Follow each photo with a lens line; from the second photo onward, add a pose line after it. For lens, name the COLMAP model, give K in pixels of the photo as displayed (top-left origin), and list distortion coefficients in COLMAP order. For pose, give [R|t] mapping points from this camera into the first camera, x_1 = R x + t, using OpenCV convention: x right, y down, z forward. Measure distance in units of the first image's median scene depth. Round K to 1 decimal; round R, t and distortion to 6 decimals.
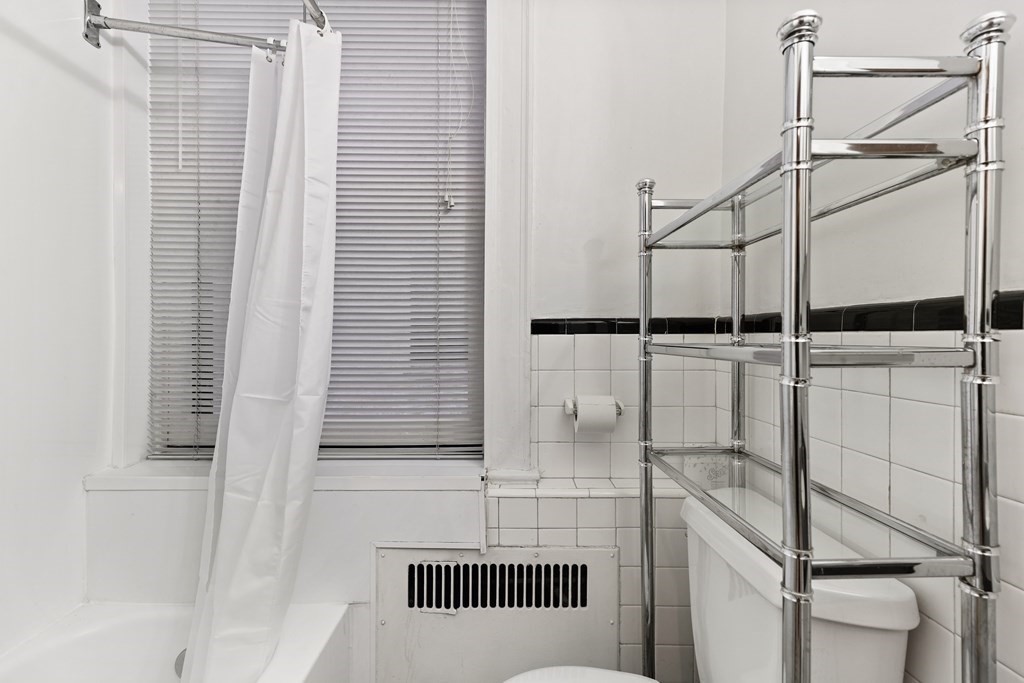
lens RADIAL K [[479.9, 0, 512.0], [0, 479.9, 341.5], [0, 0, 1]] dist [0.014172, -0.000817]
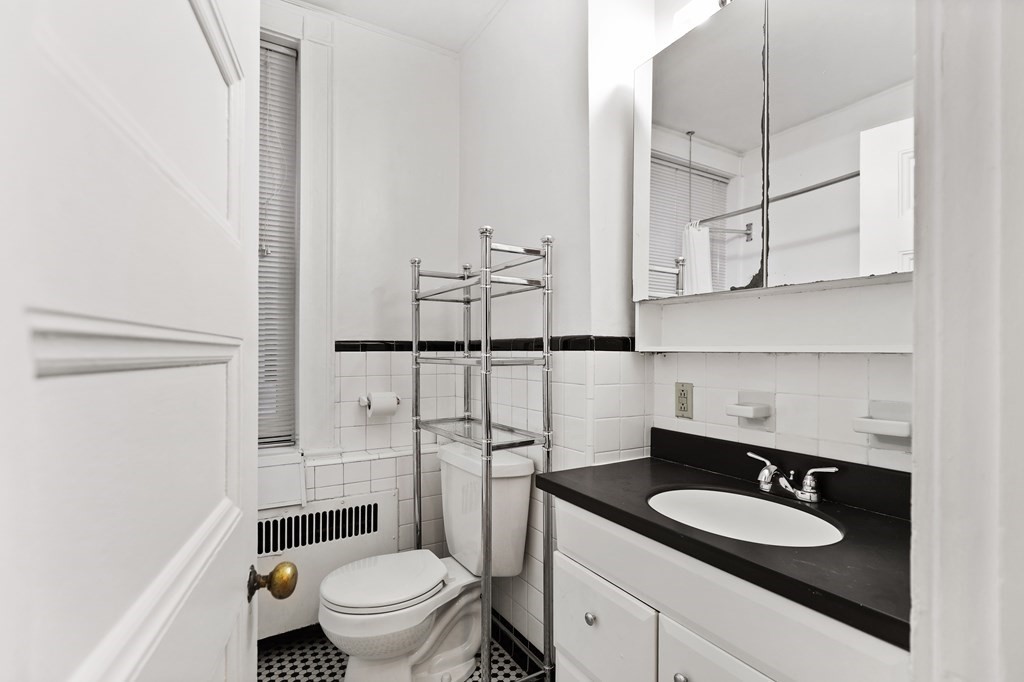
lens RADIAL K [[463.5, 0, 510.5], [0, 463.5, 352.5], [0, 0, 1]] dist [-0.000787, -0.000495]
pose [[0.866307, -0.001445, 0.499509, -0.212867], [0.005749, 0.999958, -0.007078, 0.000588], [-0.499478, 0.009003, 0.866280, -0.486196]]
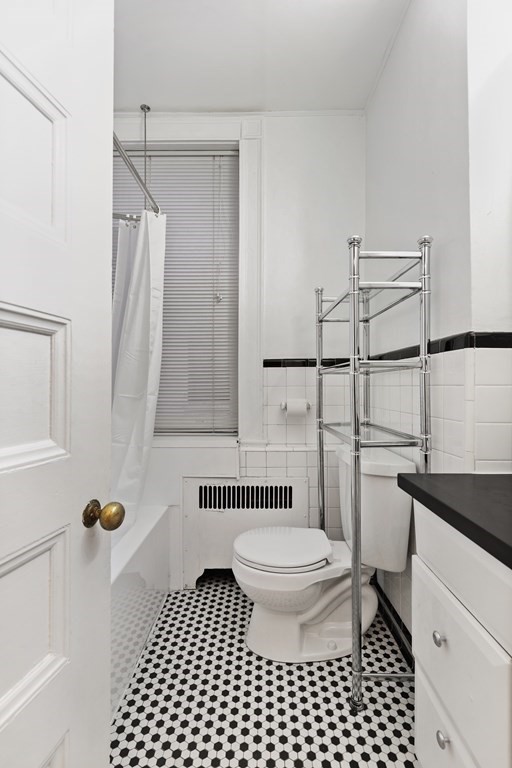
lens RADIAL K [[347.6, 0, 256.0], [0, 347.6, 384.0], [0, 0, 1]] dist [-0.000787, -0.000495]
pose [[0.999933, -0.002575, -0.011291, 0.029033], [0.002467, 0.999951, -0.009556, 0.069549], [0.011315, 0.009528, 0.999891, -0.395095]]
